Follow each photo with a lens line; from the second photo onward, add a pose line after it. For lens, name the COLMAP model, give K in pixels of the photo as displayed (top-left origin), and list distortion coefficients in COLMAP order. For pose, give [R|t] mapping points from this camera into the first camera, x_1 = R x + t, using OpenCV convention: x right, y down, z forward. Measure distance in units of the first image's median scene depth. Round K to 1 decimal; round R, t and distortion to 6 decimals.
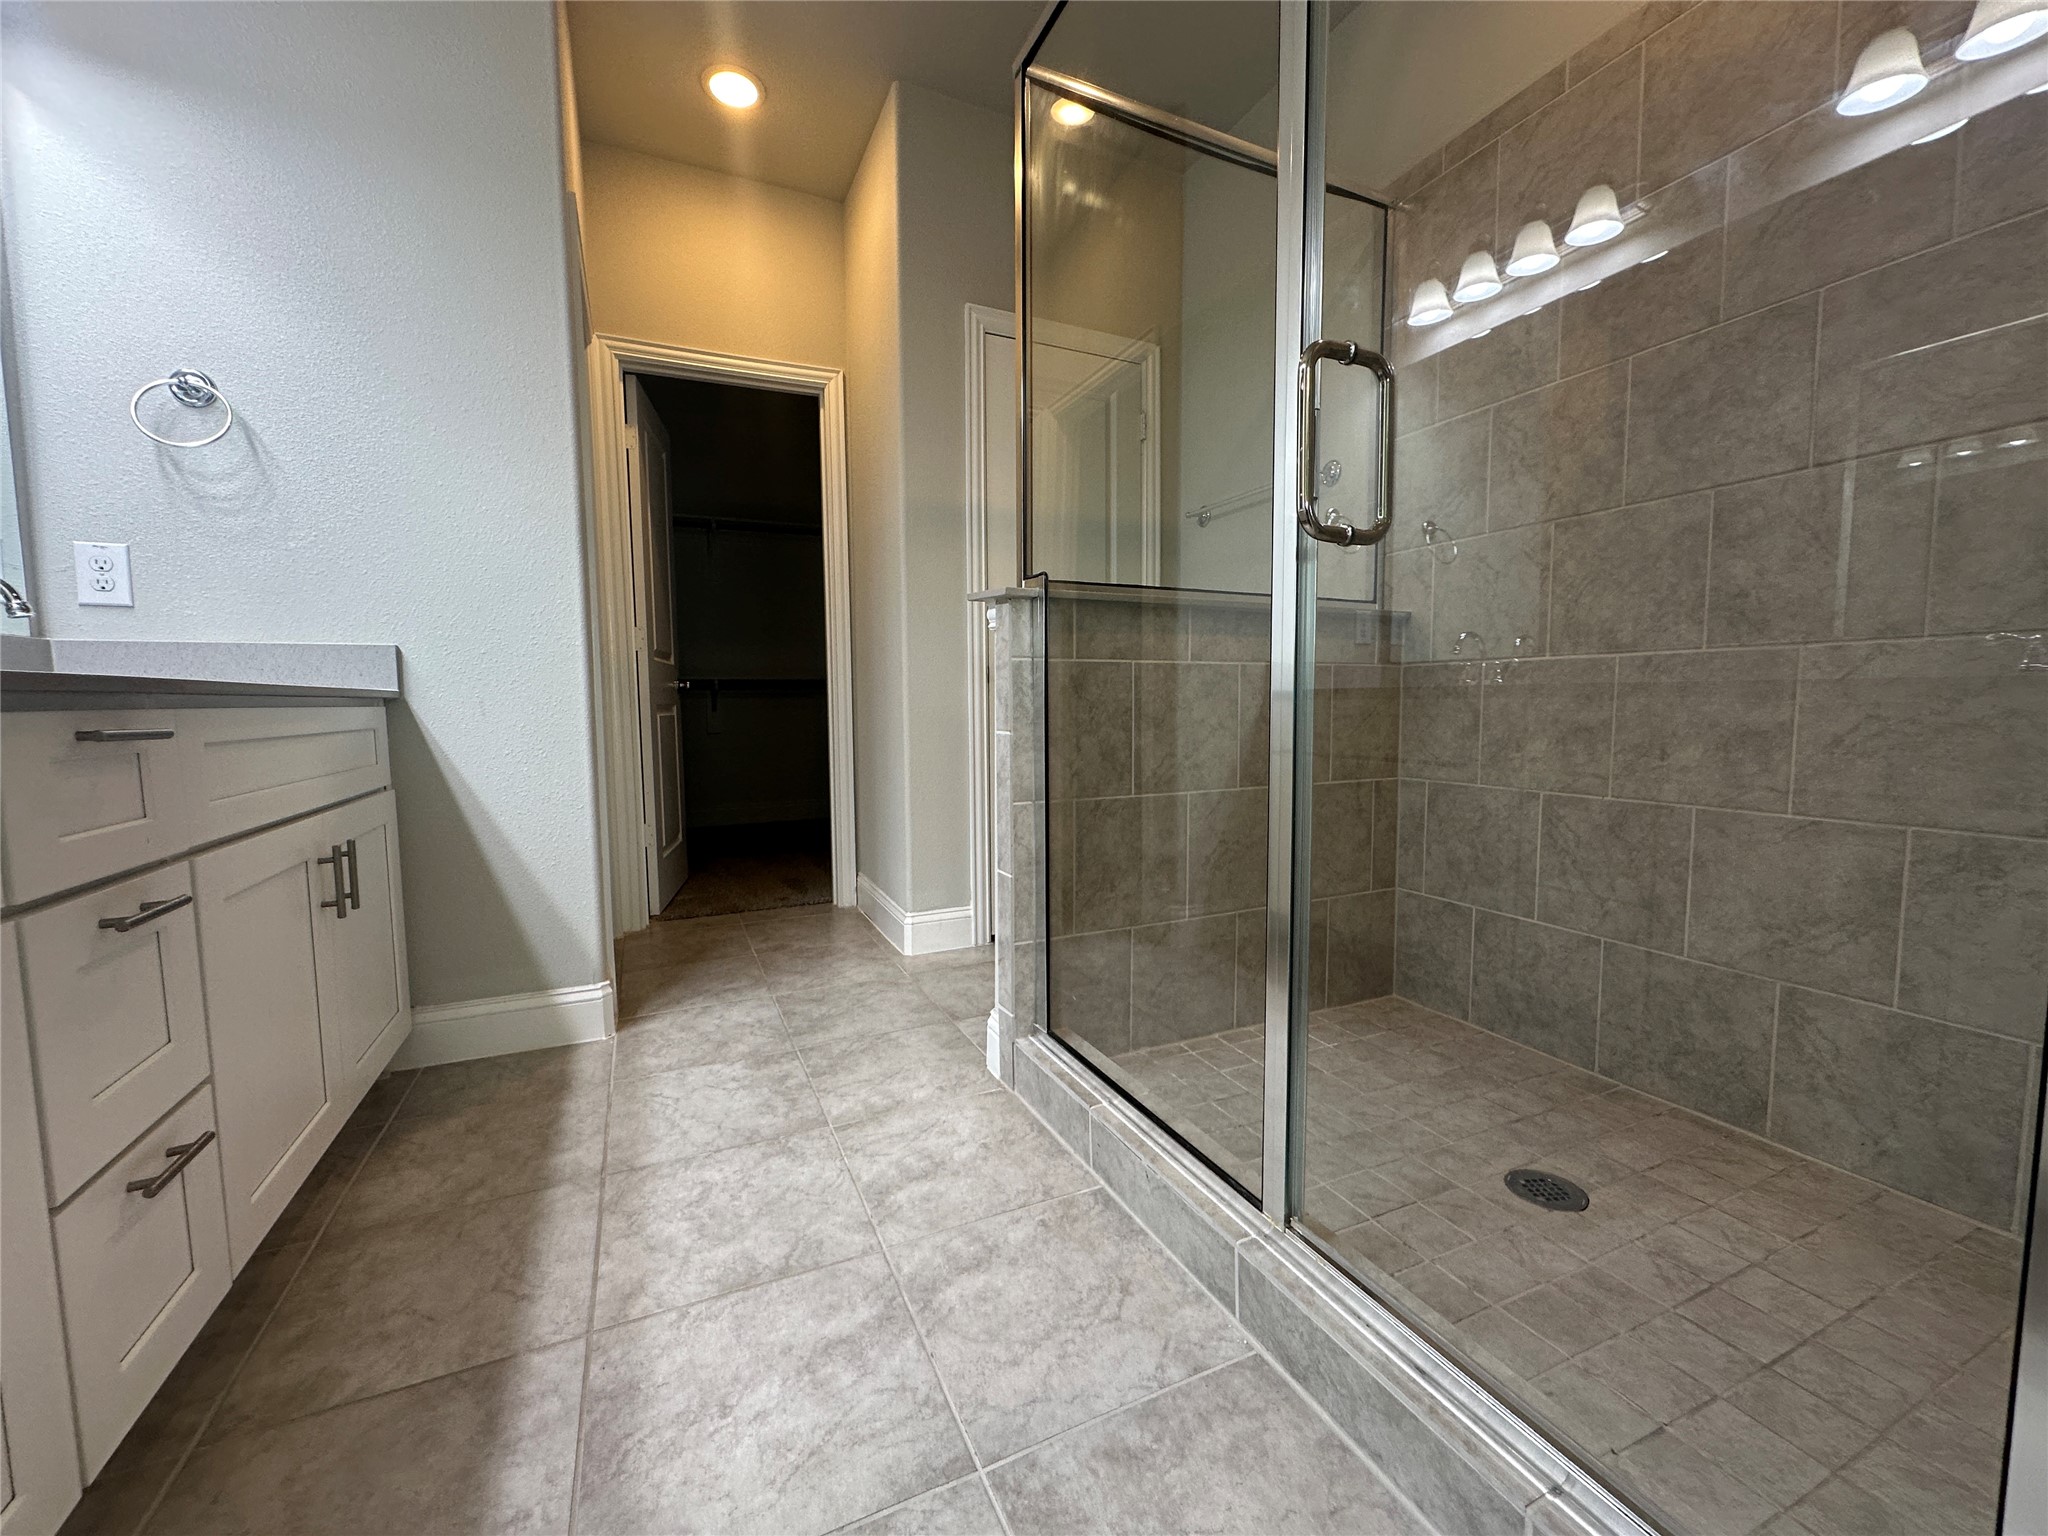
lens RADIAL K [[814.0, 0, 1023.5], [0, 814.0, 764.8], [0, 0, 1]] dist [-0.006203, 0.001656]
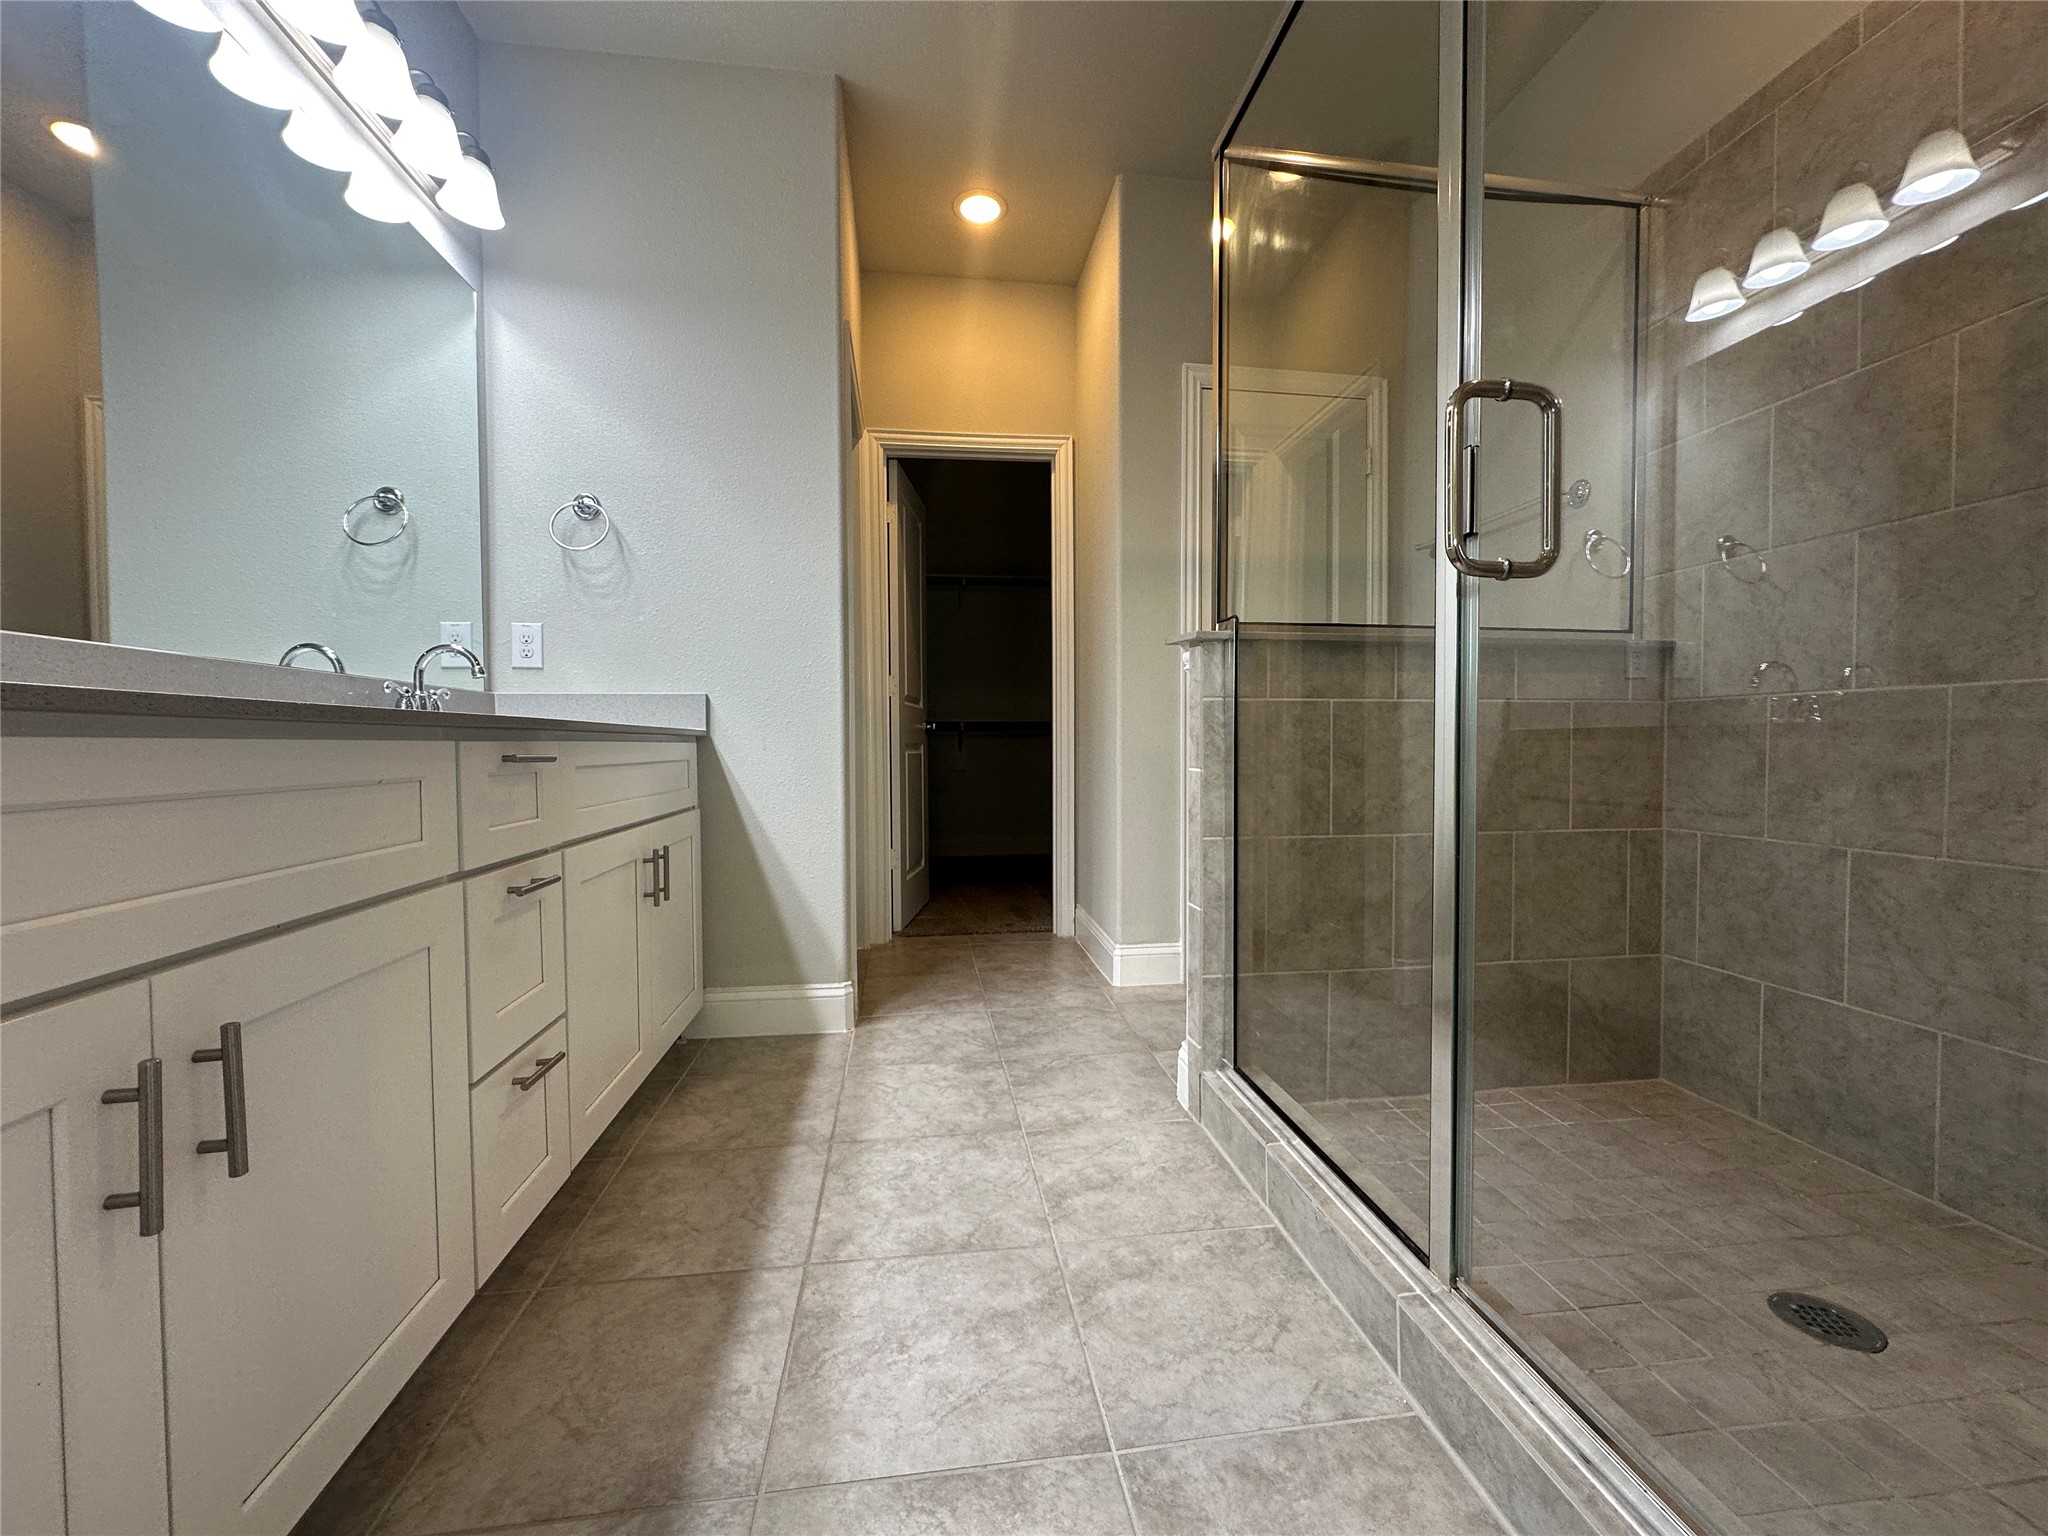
lens RADIAL K [[814.0, 0, 1025.2], [0, 814.0, 764.1], [0, 0, 1]] dist [-0.006203, 0.001656]
pose [[0.956439, 0.011300, -0.291713, 0.073806], [-0.026696, 0.998449, -0.048852, 0.010142], [0.290708, 0.054511, 0.955258, -0.057739]]
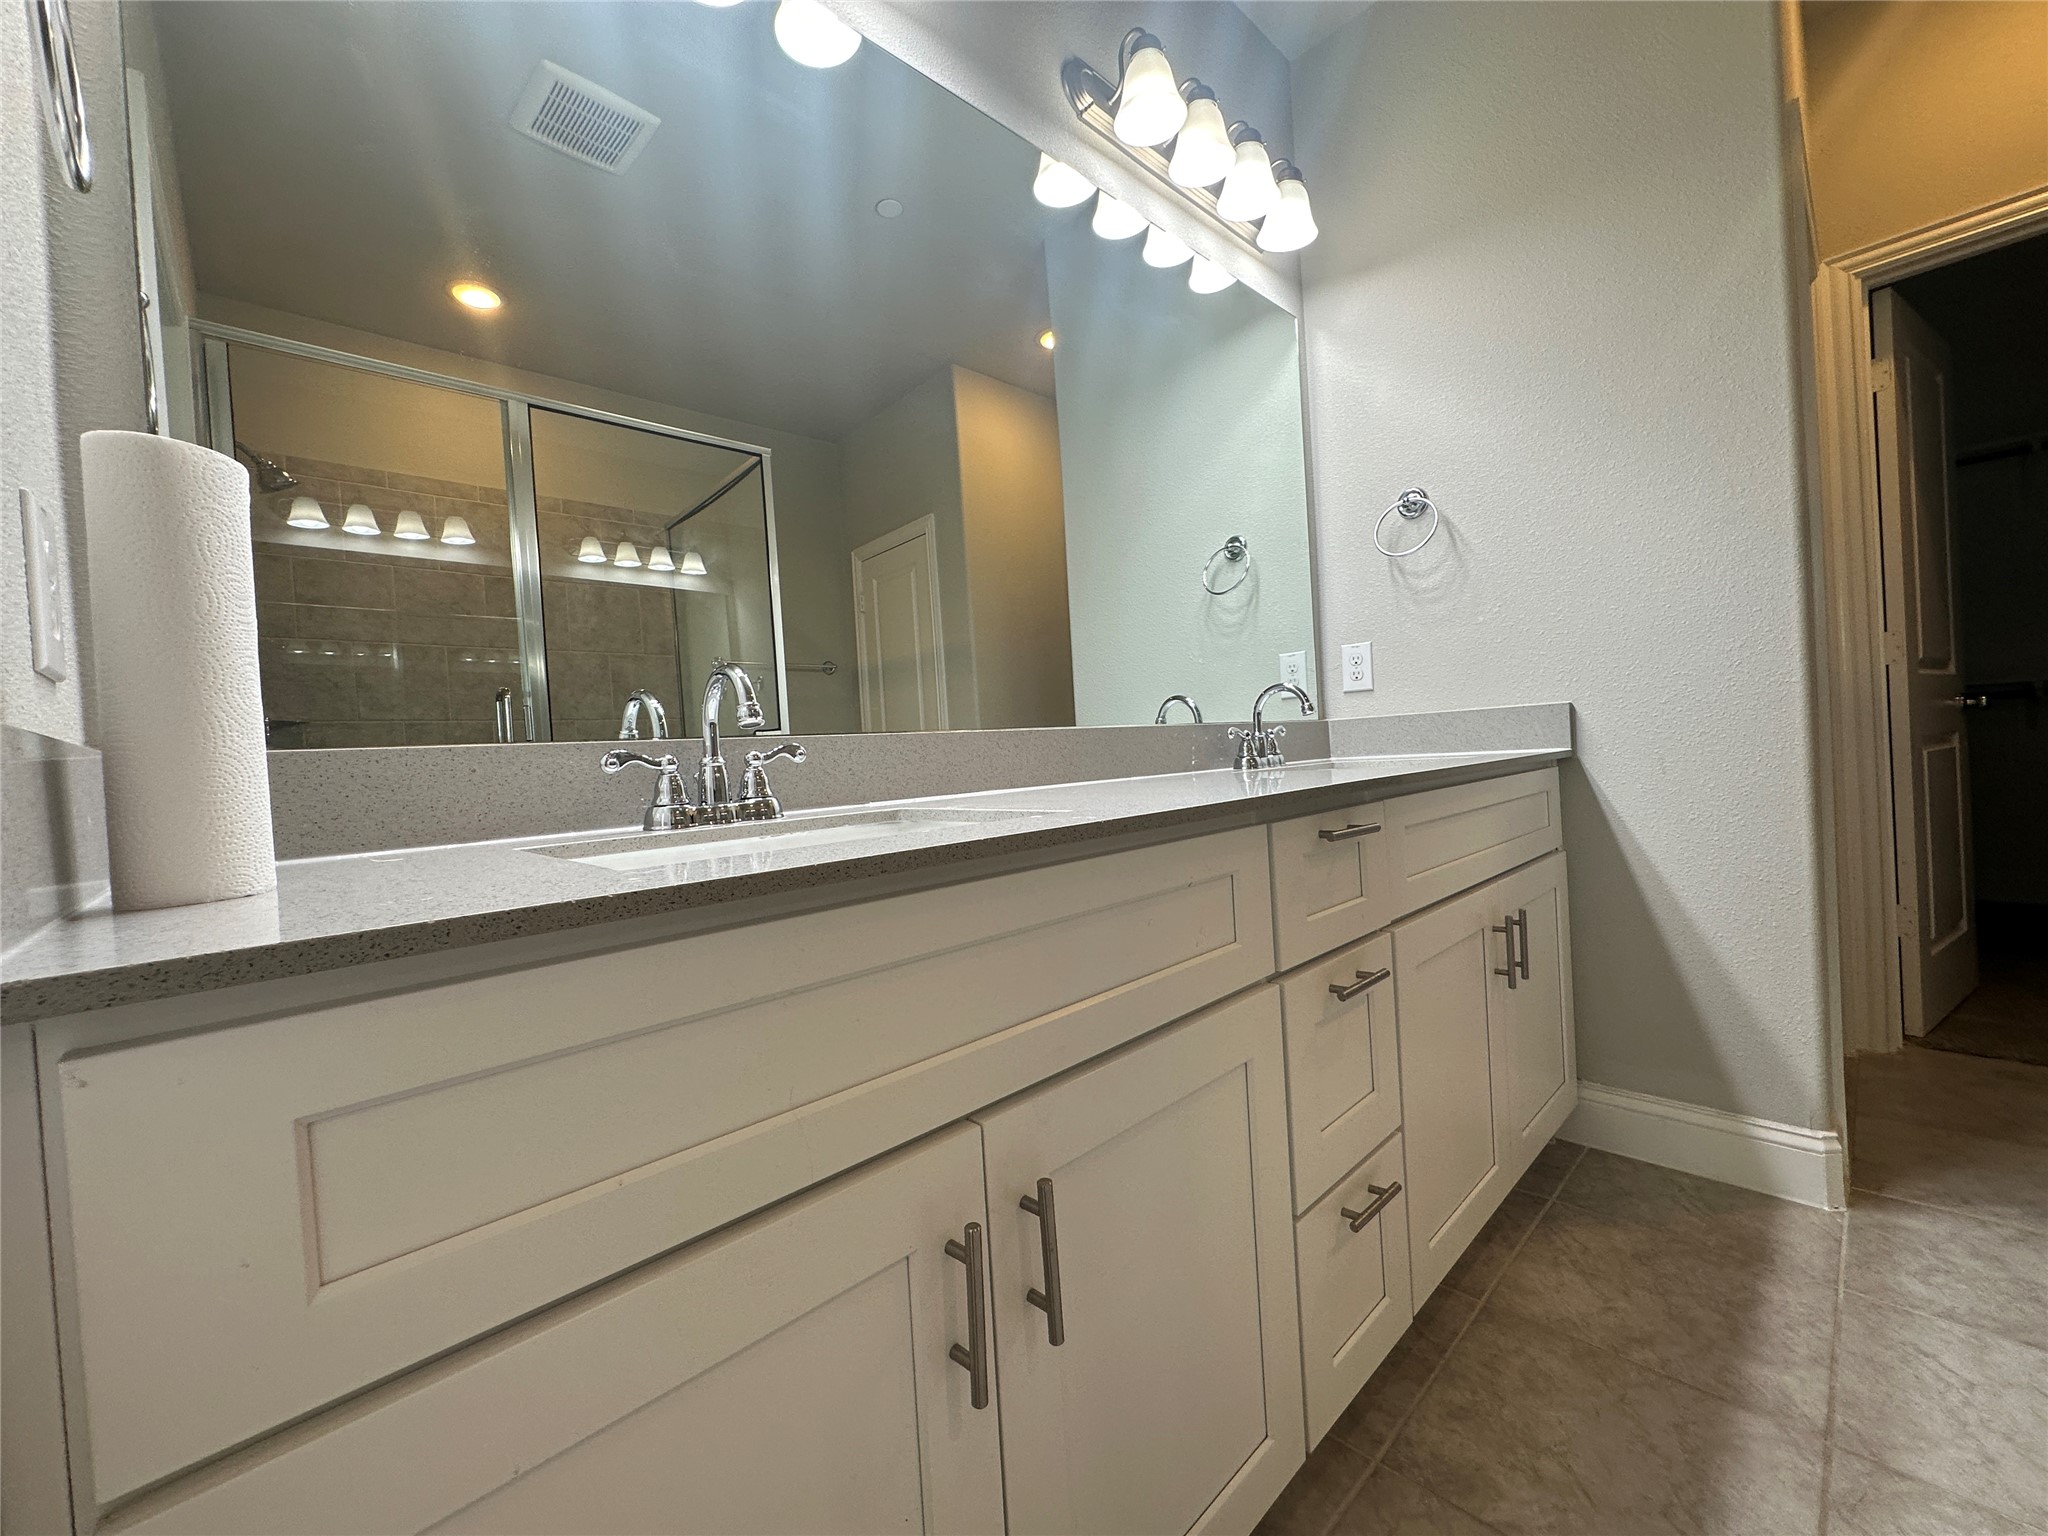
lens RADIAL K [[814.0, 0, 1033.8], [0, 814.0, 763.7], [0, 0, 1]] dist [-0.006203, 0.001656]
pose [[0.319418, 0.003940, -0.947606, -0.061894], [-0.019515, 0.999807, -0.002421, -0.064735], [0.947413, 0.019265, 0.319433, 0.090199]]
